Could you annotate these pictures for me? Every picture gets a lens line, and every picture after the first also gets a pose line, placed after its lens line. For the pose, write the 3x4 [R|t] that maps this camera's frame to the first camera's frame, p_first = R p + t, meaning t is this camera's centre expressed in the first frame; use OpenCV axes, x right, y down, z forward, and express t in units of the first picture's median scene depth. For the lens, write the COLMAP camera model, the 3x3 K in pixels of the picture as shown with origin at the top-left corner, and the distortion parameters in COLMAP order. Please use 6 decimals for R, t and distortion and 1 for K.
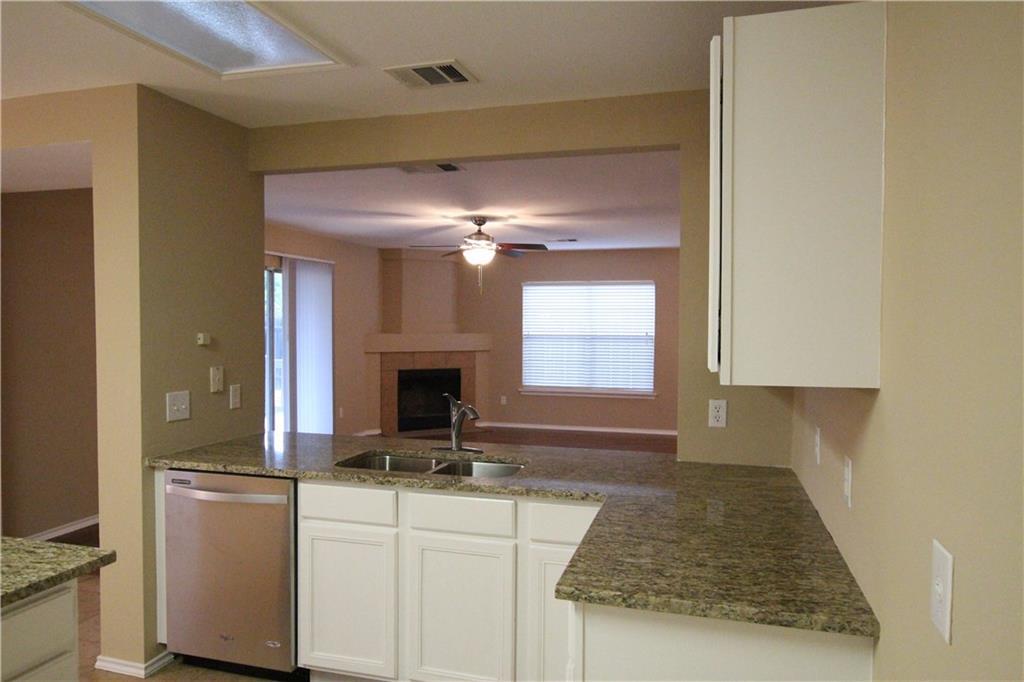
lens RADIAL K [[696.9, 0, 513.0], [0, 696.9, 340.7], [0, 0, 1]] dist [0.008394, 0.000952]
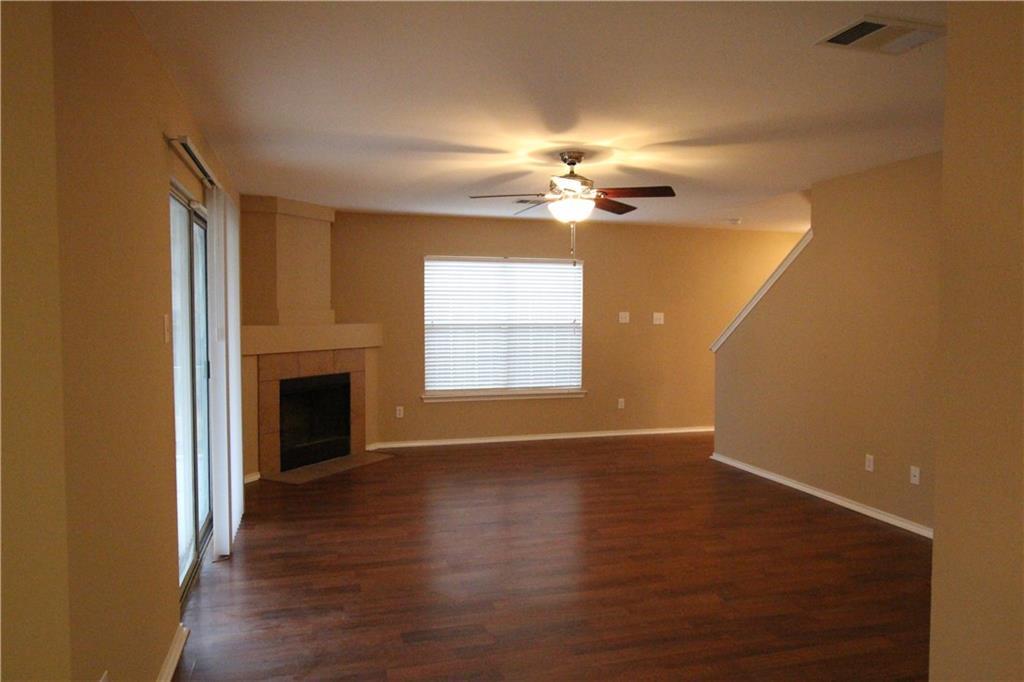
lens RADIAL K [[696.9, 0, 510.0], [0, 696.9, 339.5], [0, 0, 1]] dist [0.008394, 0.000952]
pose [[0.850467, -0.024841, 0.525441, -0.315560], [0.018911, 0.999682, 0.016653, -0.003220], [-0.525688, -0.004226, 0.850667, 0.307255]]
